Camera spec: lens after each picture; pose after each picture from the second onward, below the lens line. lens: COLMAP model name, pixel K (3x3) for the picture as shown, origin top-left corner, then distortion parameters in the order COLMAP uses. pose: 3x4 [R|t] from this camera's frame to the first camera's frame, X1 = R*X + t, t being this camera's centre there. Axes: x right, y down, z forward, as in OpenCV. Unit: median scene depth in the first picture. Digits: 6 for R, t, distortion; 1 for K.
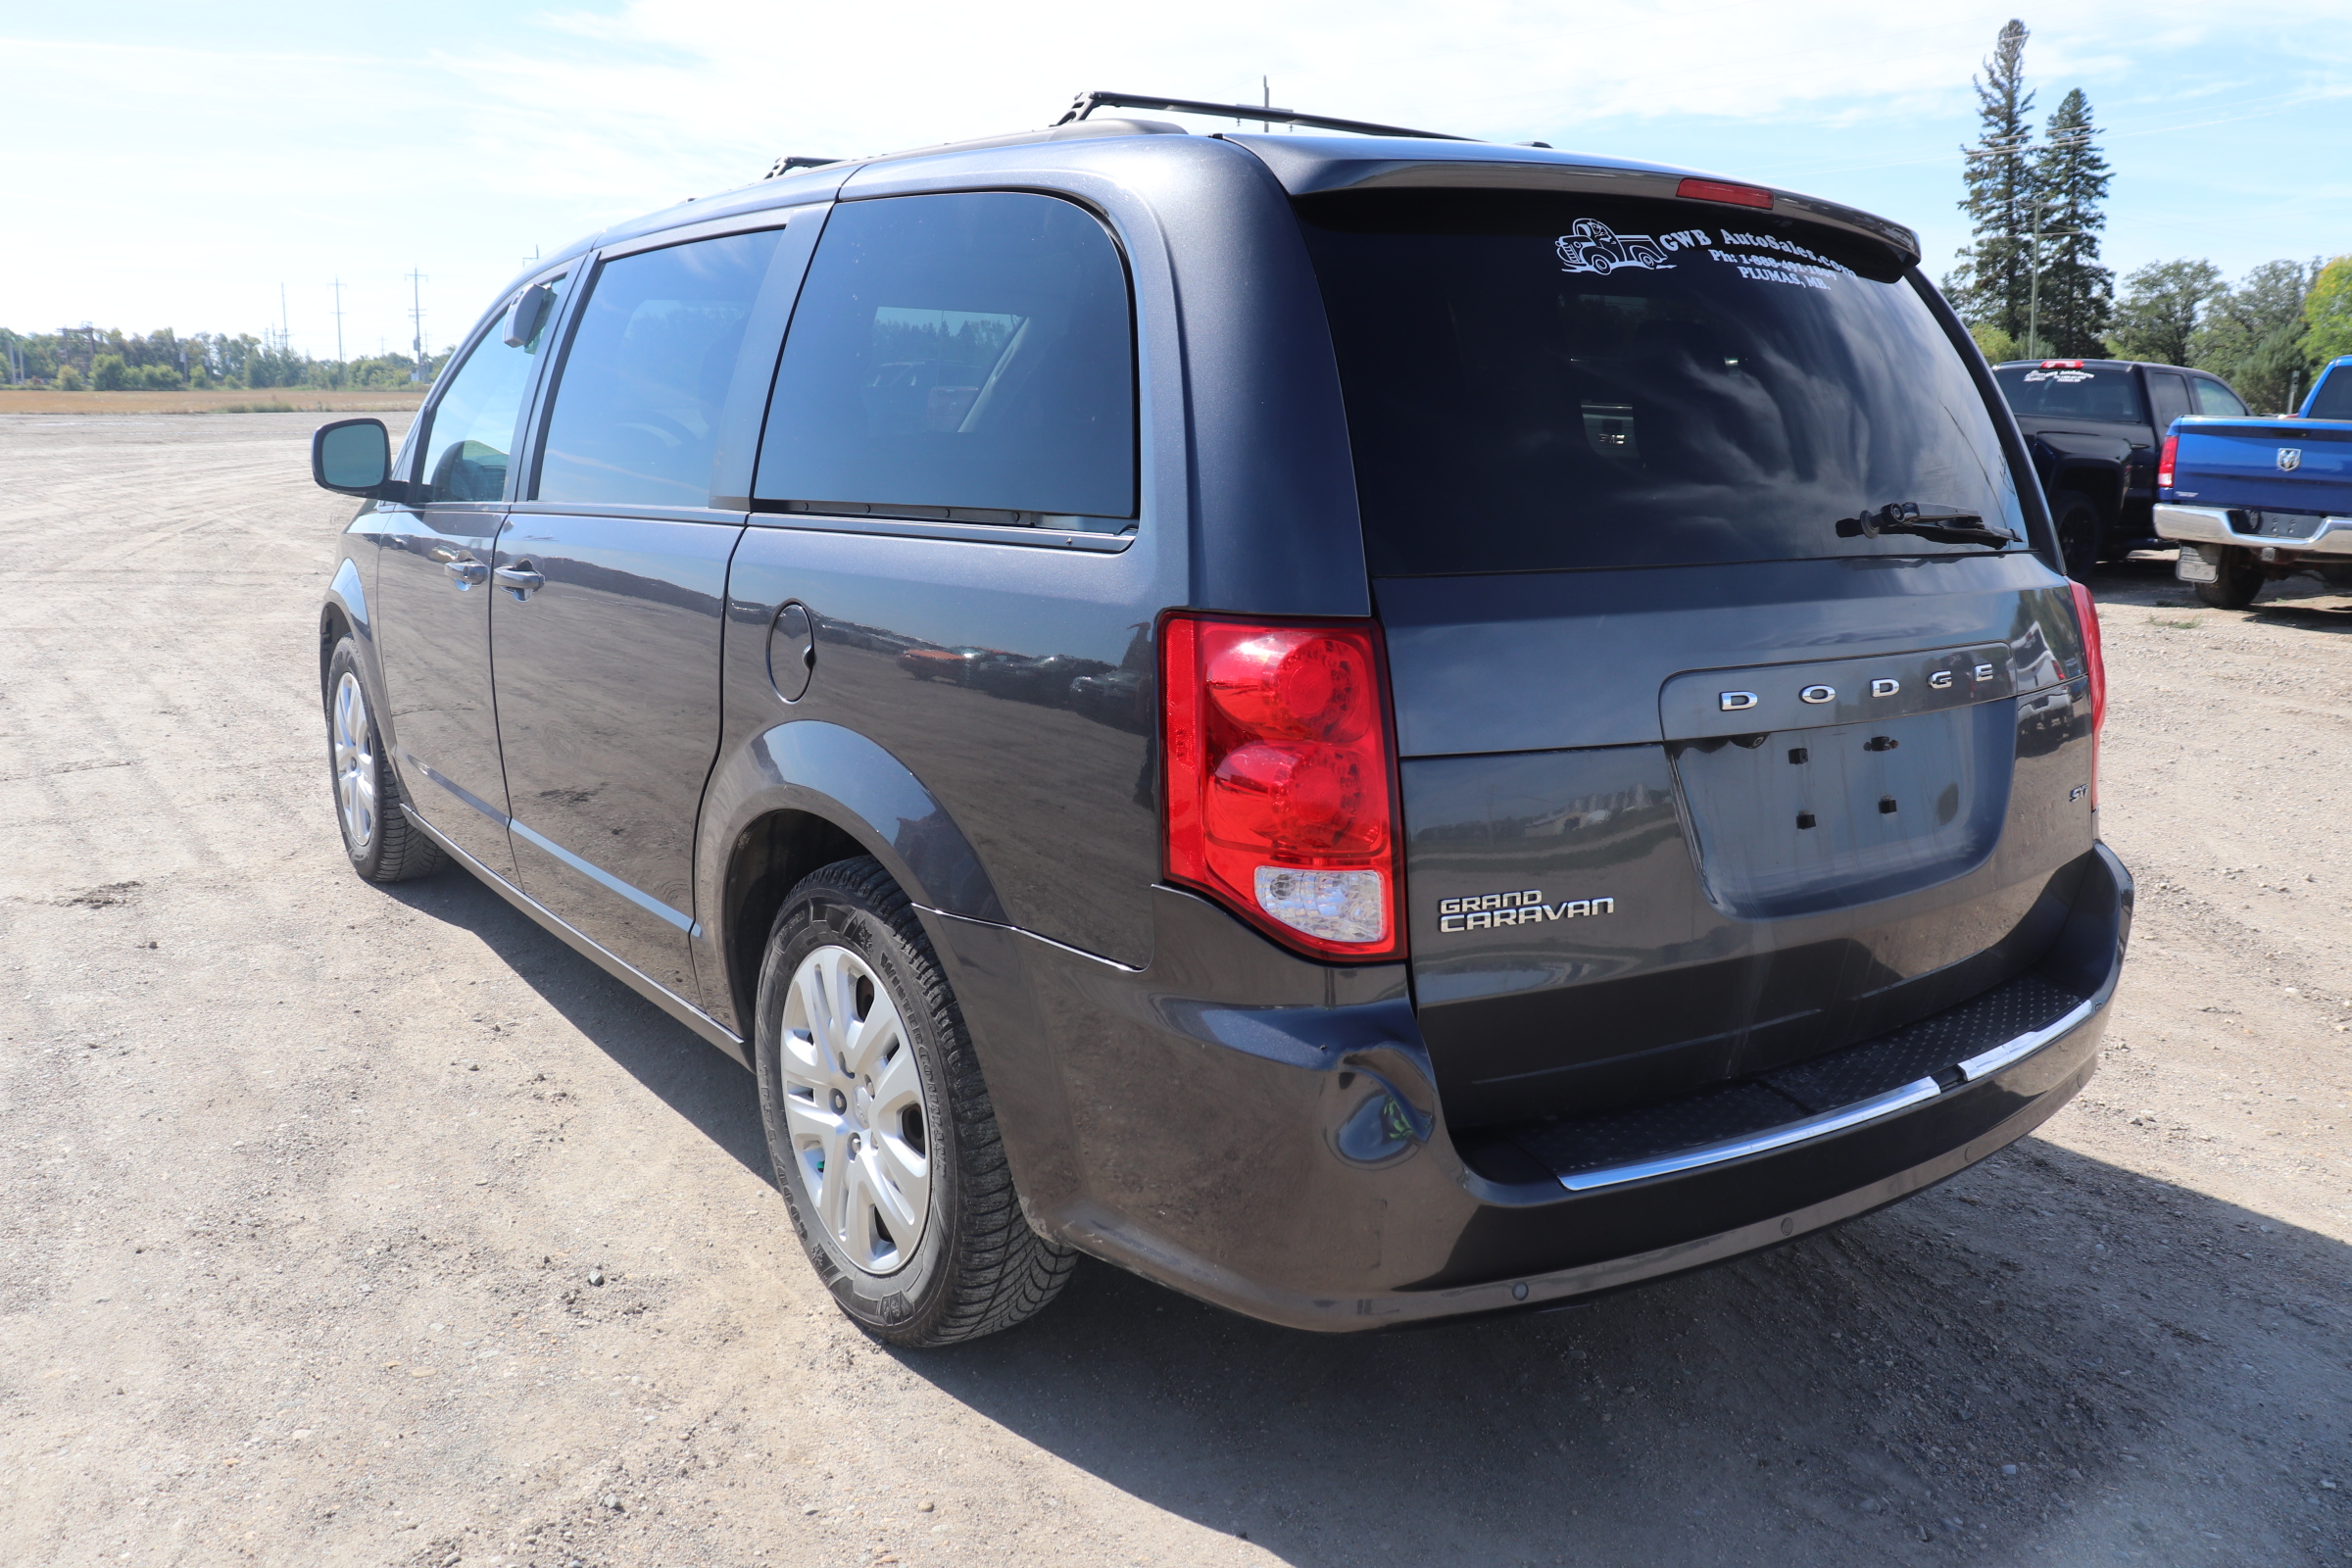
lens RADIAL K [[1933.3, 0, 1176.0], [0, 1933.3, 784.0], [0, 0, 1]] dist [-0.198088, 0.198284]
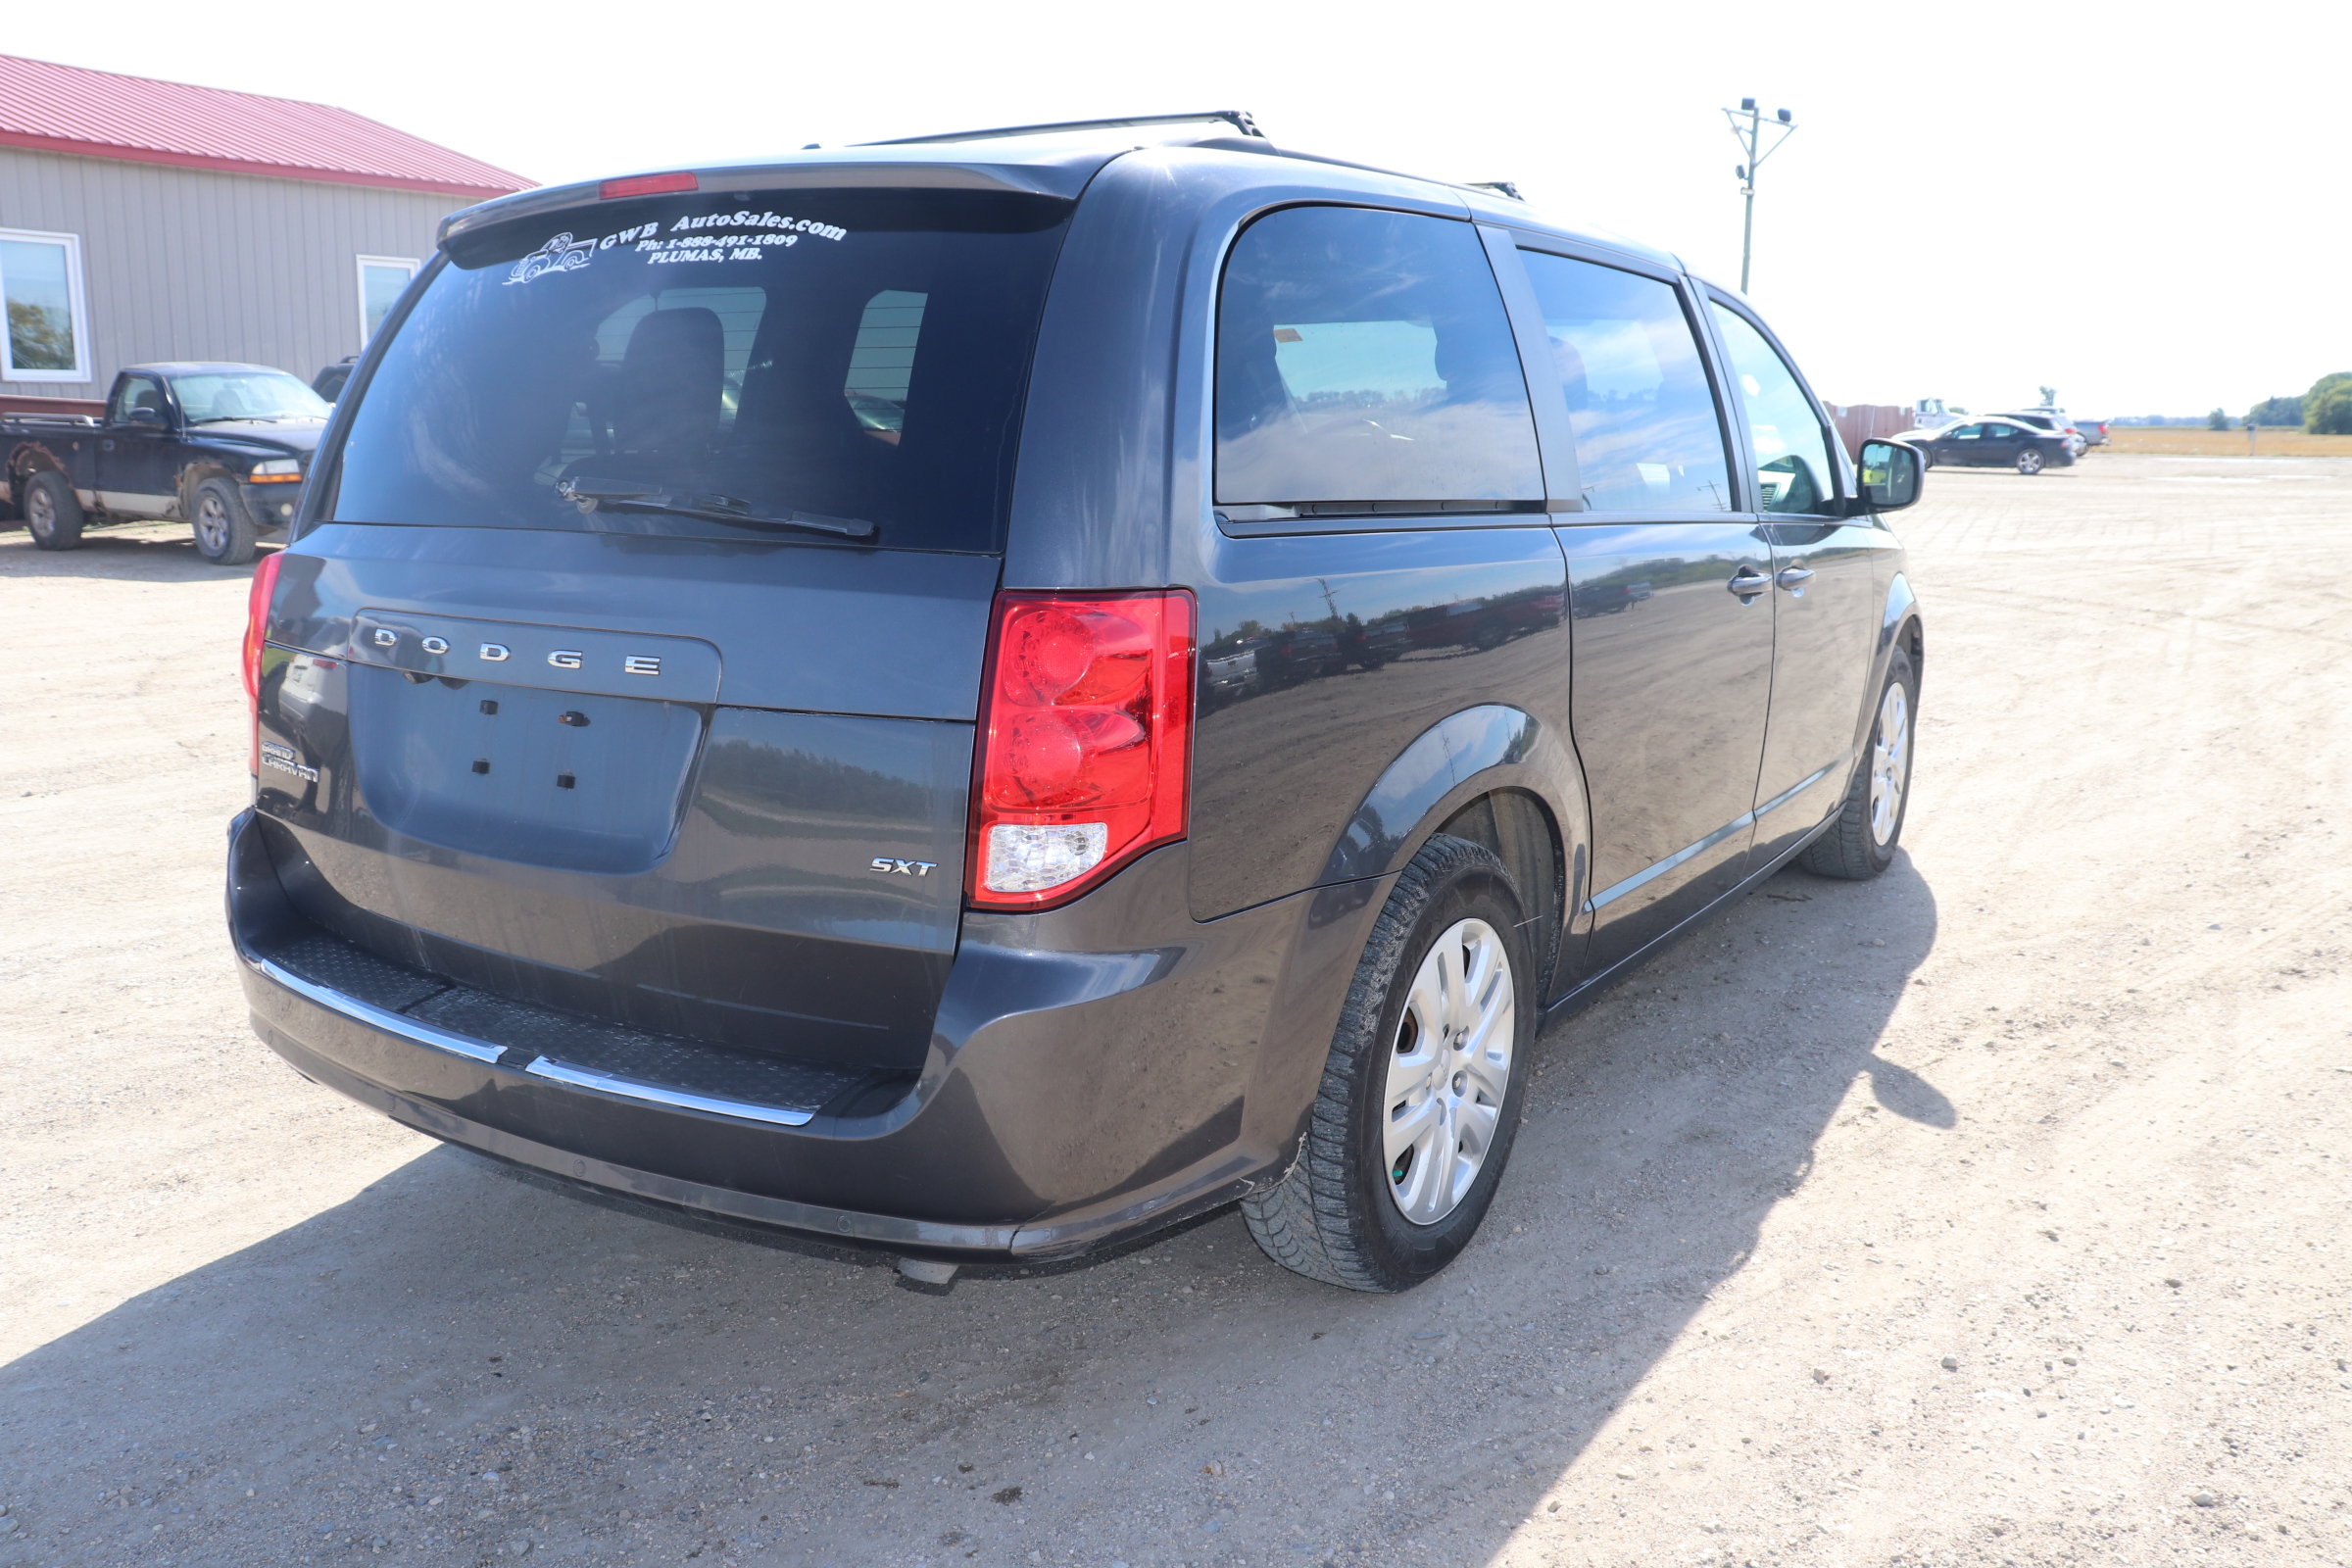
lens RADIAL K [[1933.3, 0, 1176.0], [0, 1933.3, 784.0], [0, 0, 1]] dist [-0.198088, 0.198284]
pose [[0.384672, 0.164715, -0.908238, 1.595306], [-0.182672, 0.978074, 0.100012, -0.165106], [0.904798, 0.127438, 0.406326, 0.995907]]
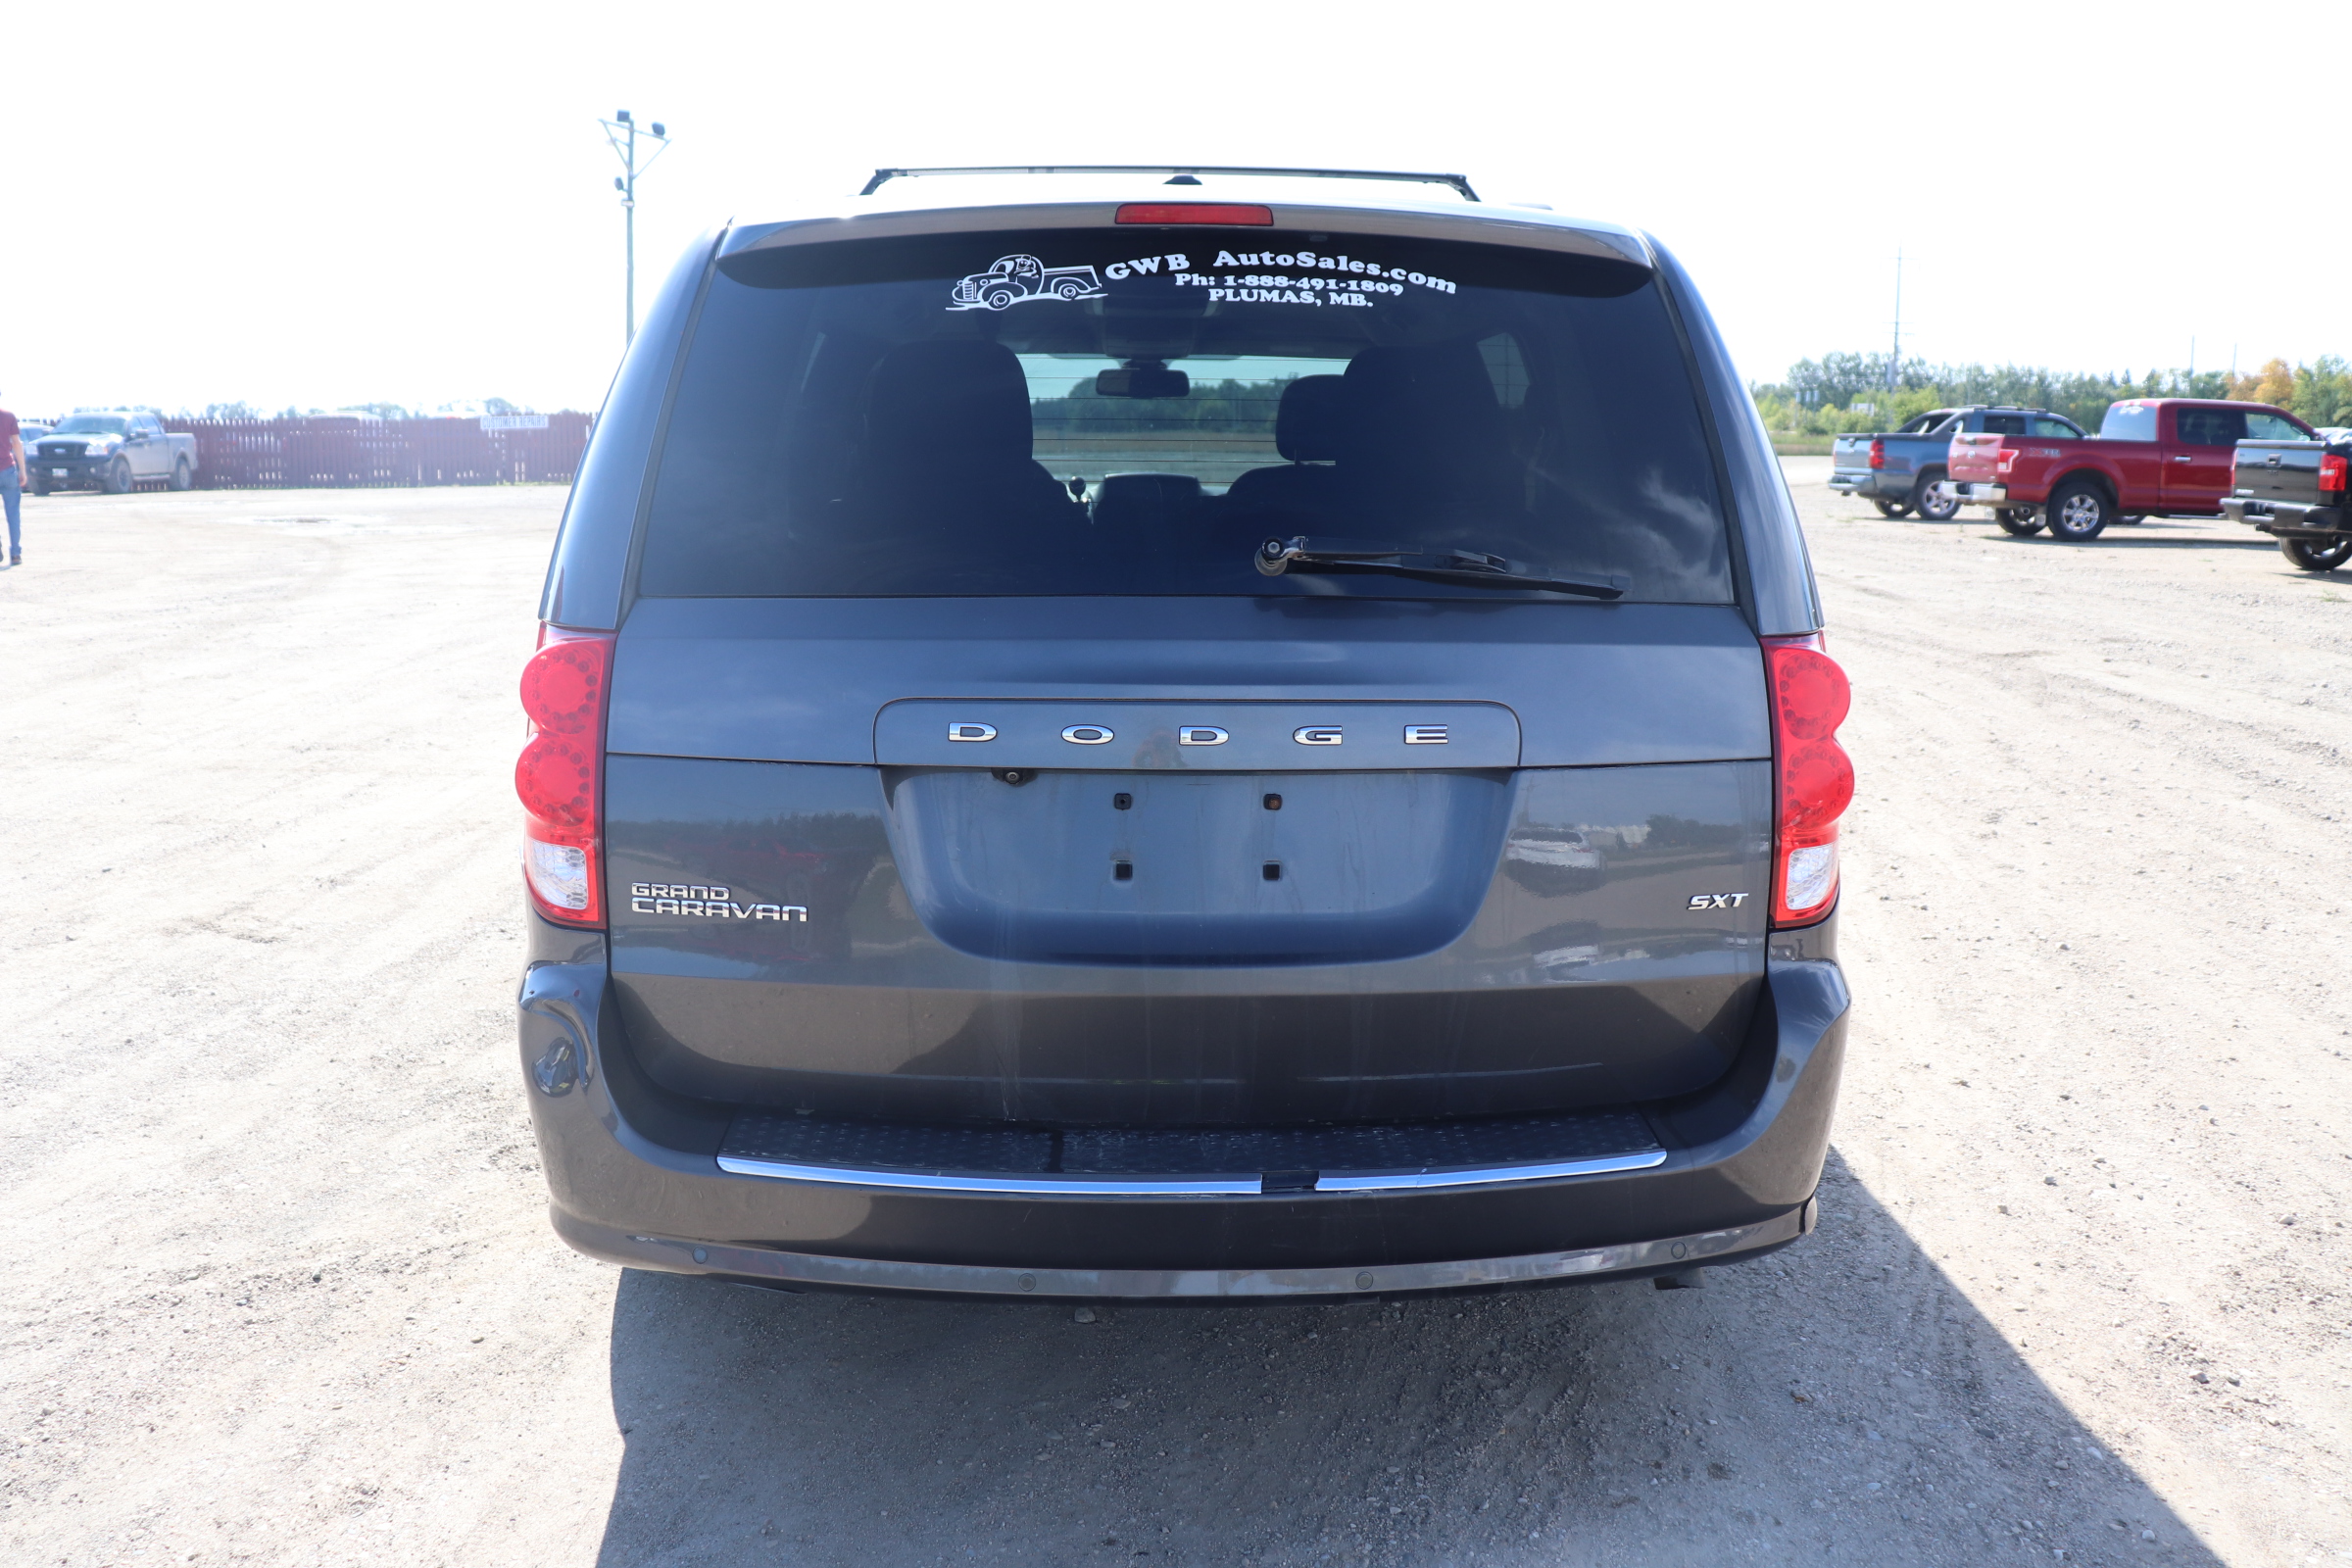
lens RADIAL K [[1933.3, 0, 1176.0], [0, 1933.3, 784.0], [0, 0, 1]] dist [-0.198088, 0.198284]
pose [[0.835121, 0.092336, -0.542261, 0.944903], [-0.104095, 0.994526, 0.009035, -0.038021], [0.540127, 0.048901, 0.840162, 0.218437]]
